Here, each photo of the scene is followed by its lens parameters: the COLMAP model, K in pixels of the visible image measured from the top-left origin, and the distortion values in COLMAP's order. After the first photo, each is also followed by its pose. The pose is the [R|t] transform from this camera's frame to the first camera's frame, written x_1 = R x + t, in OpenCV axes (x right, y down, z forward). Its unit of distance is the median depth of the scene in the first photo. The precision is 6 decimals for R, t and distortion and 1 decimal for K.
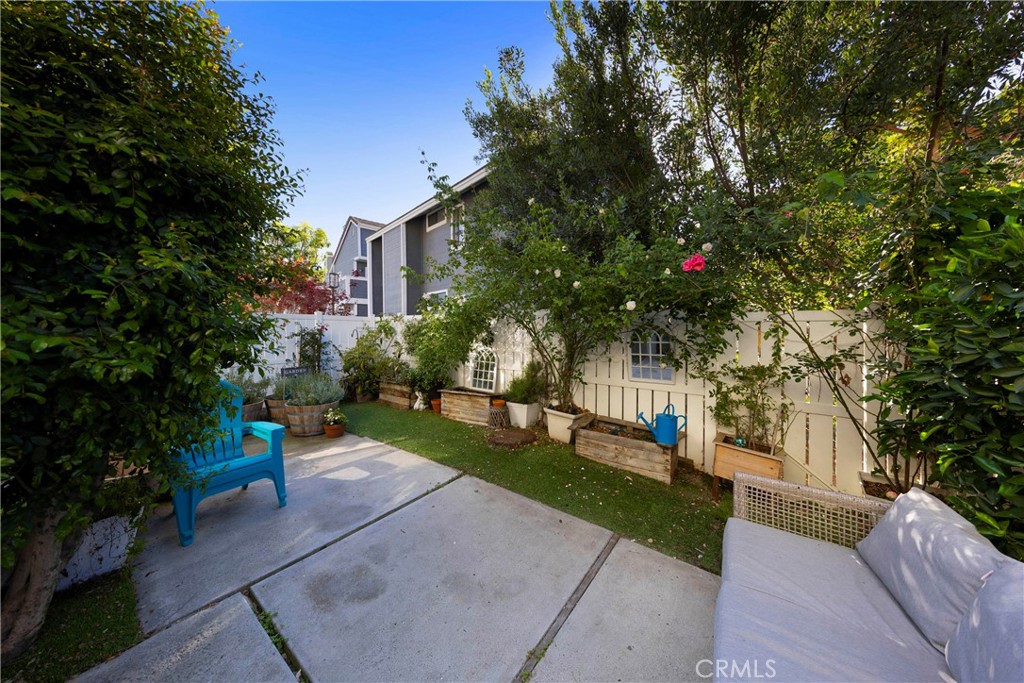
lens RADIAL K [[322.2, 0, 510.3], [0, 322.2, 334.5], [0, 0, 1]] dist [0.001480, 0.000047]
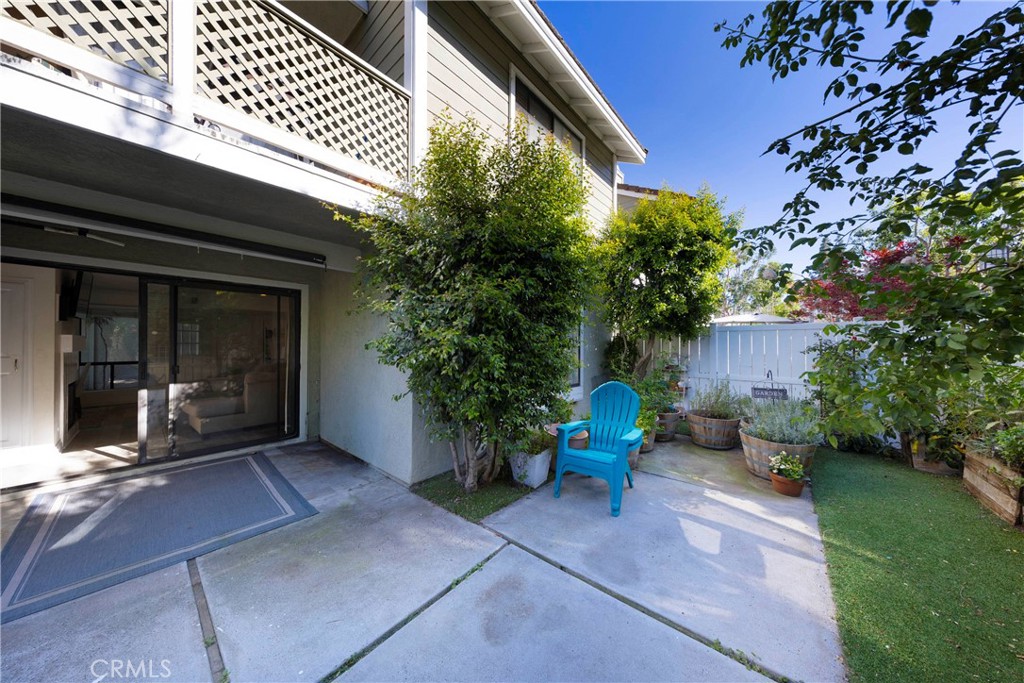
lens RADIAL K [[322.2, 0, 510.3], [0, 322.2, 334.5], [0, 0, 1]] dist [0.001480, 0.000047]
pose [[-0.059032, -0.030654, -0.997785, 0.247387], [-0.015213, 0.999440, -0.029805, 0.008482], [0.998140, 0.013420, -0.059465, 0.574838]]
